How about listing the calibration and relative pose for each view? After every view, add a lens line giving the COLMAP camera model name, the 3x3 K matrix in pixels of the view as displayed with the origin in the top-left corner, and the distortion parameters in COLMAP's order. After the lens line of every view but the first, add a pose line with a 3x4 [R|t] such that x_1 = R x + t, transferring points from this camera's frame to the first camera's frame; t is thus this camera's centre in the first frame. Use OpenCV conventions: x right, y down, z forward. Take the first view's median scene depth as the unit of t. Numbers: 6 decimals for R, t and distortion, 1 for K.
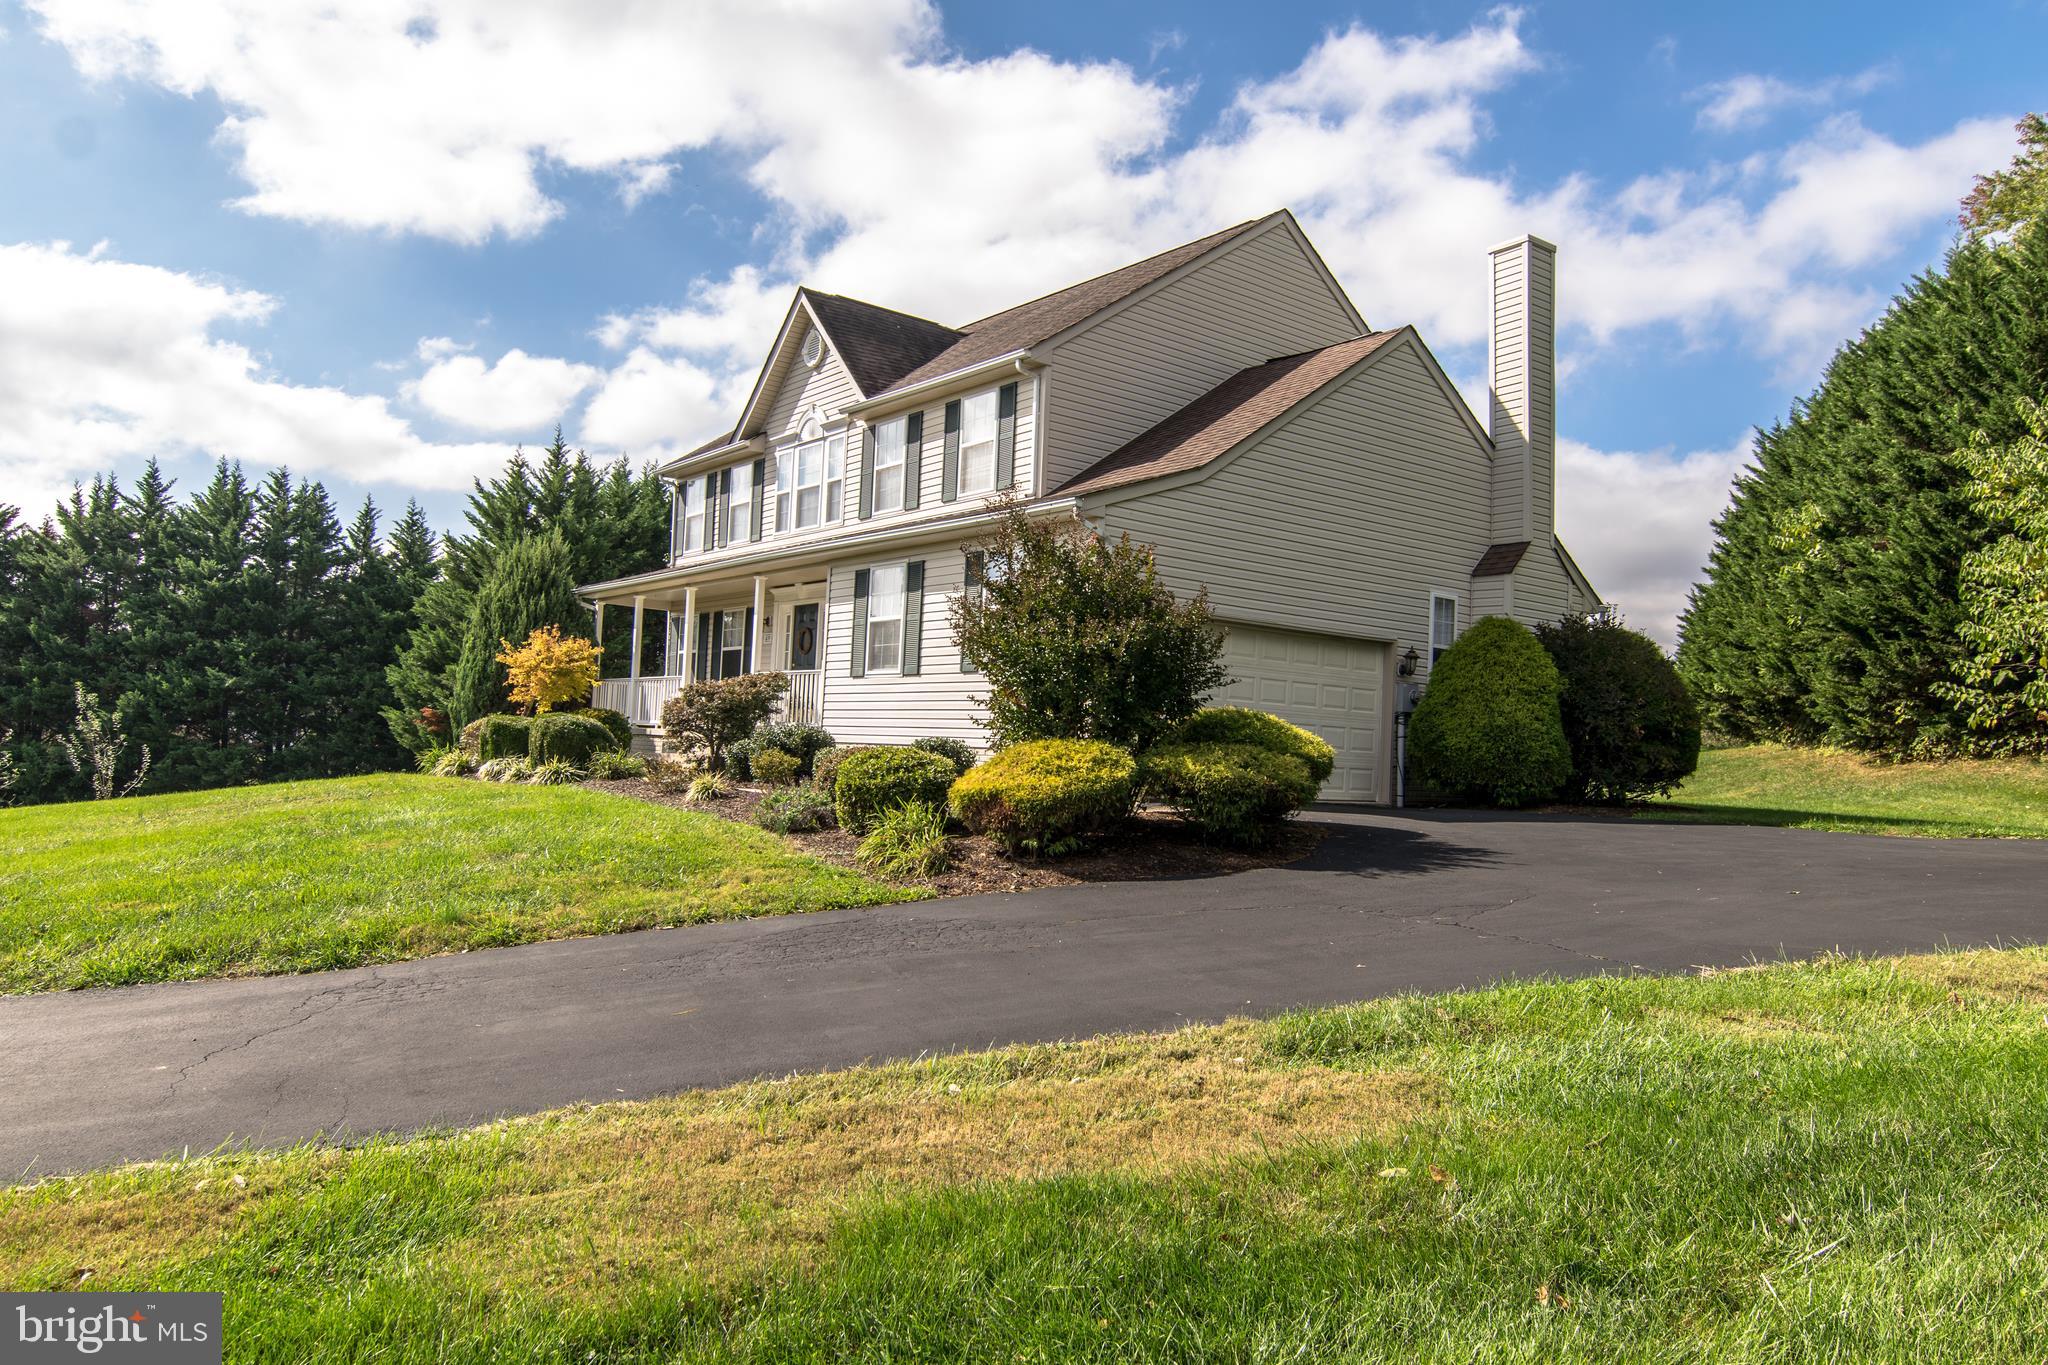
lens RADIAL K [[1384.5, 0, 1029.1], [0, 1384.5, 691.2], [0, 0, 1]] dist [-0.010281, 0.000342]
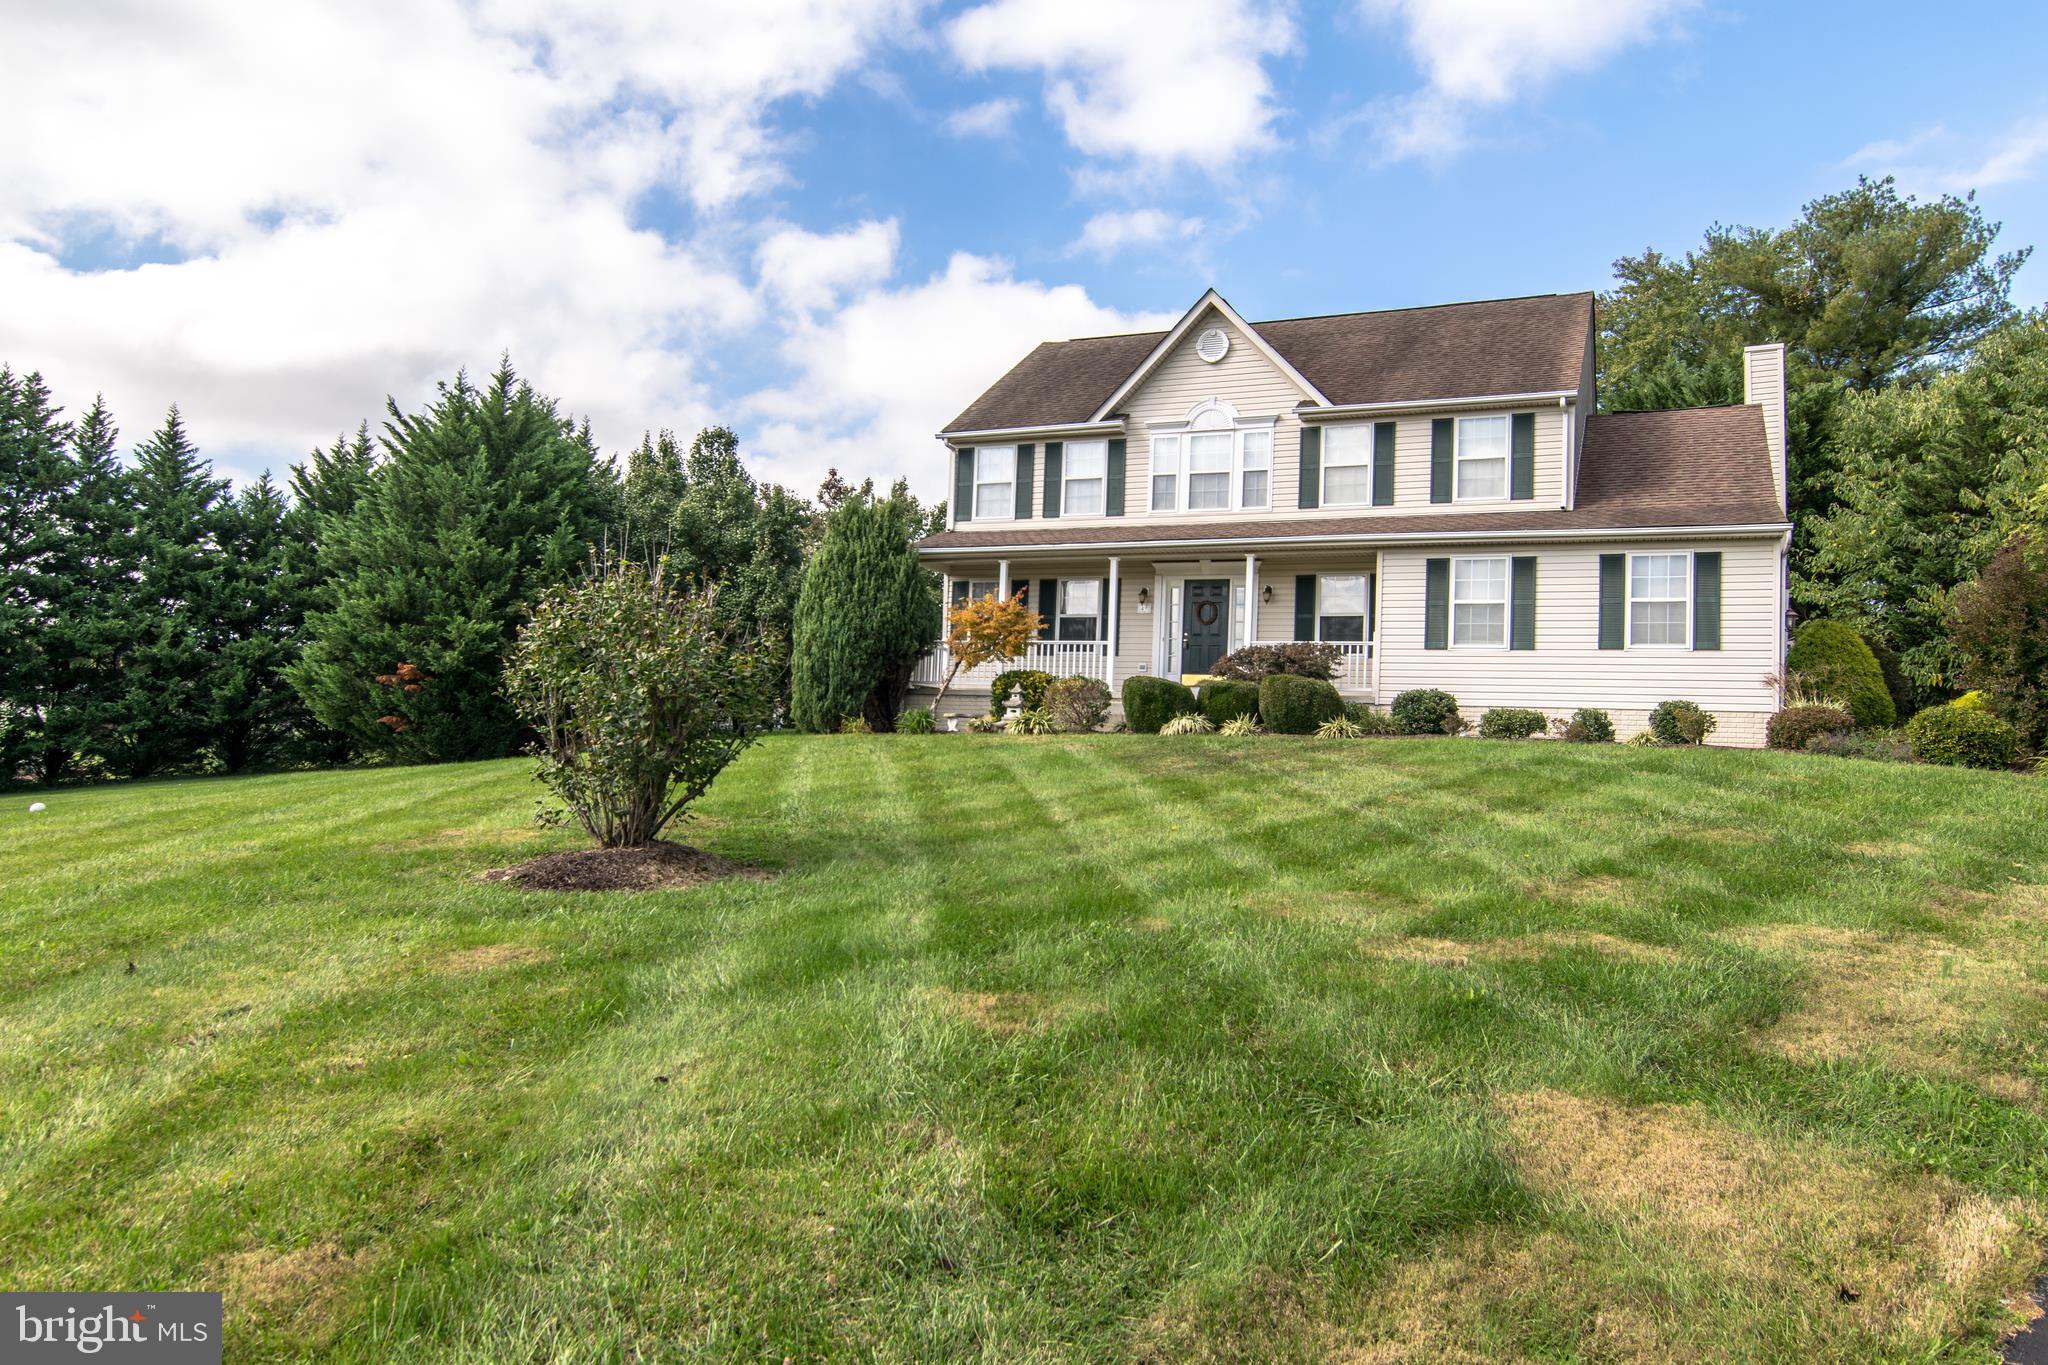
lens RADIAL K [[1384.5, 0, 1029.1], [0, 1384.5, 691.2], [0, 0, 1]] dist [-0.010281, 0.000342]
pose [[0.887245, 0.015369, 0.461043, -0.815150], [-0.023413, 0.999657, 0.011733, 0.016896], [-0.460704, -0.021204, 0.887300, 0.091598]]
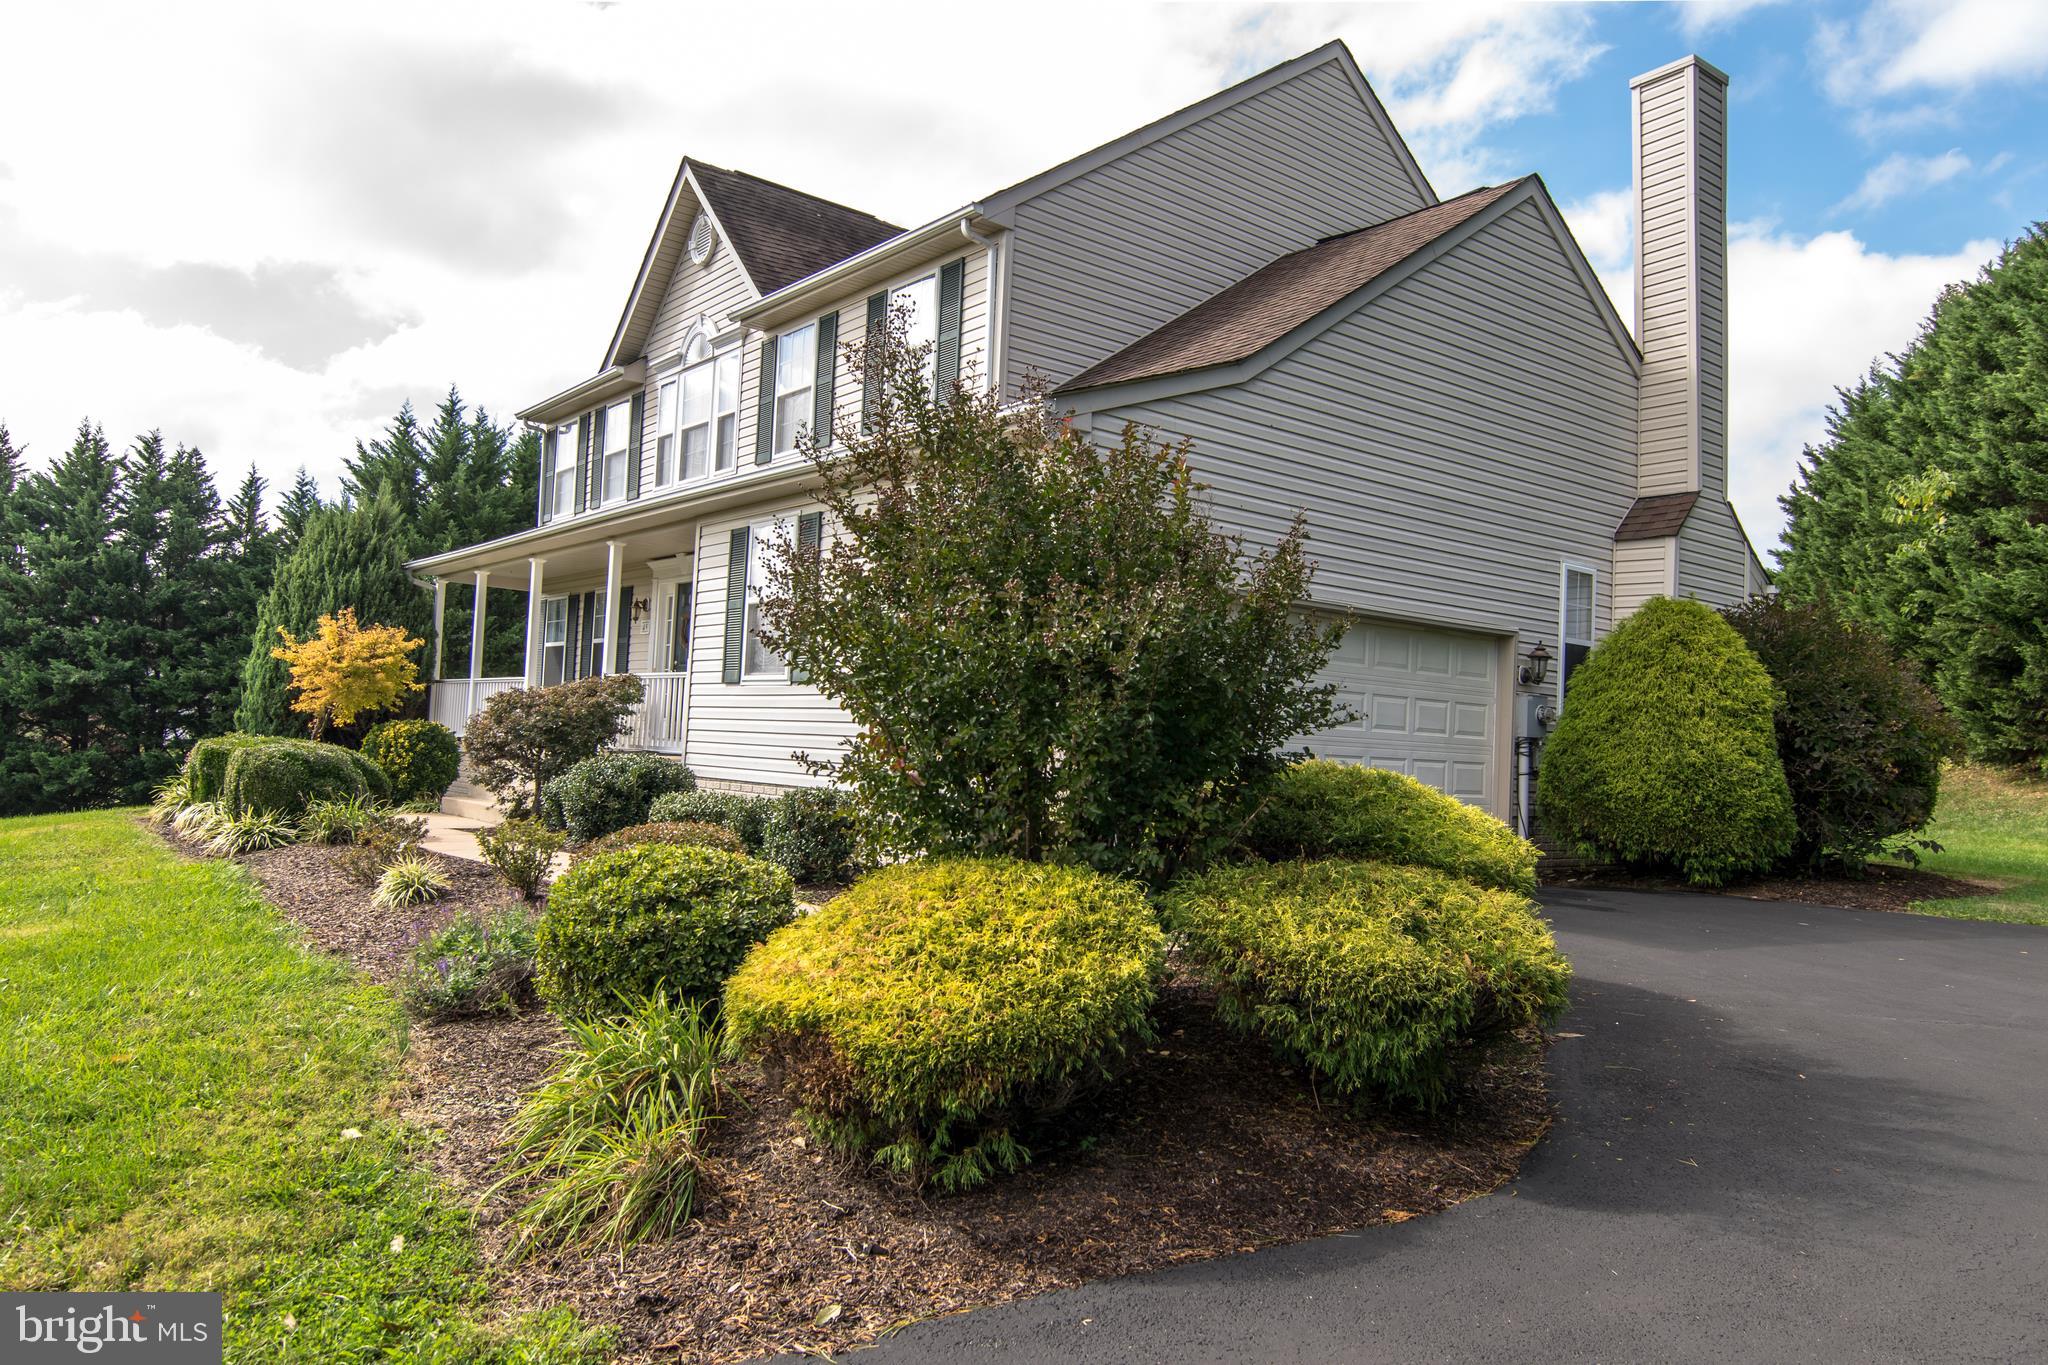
lens RADIAL K [[1384.5, 0, 1029.1], [0, 1384.5, 691.2], [0, 0, 1]] dist [-0.010281, 0.000342]
pose [[0.999948, 0.001939, 0.010052, 0.014235], [-0.002017, 0.999968, 0.007698, -0.010094], [-0.010036, -0.007718, 0.999920, 0.257419]]
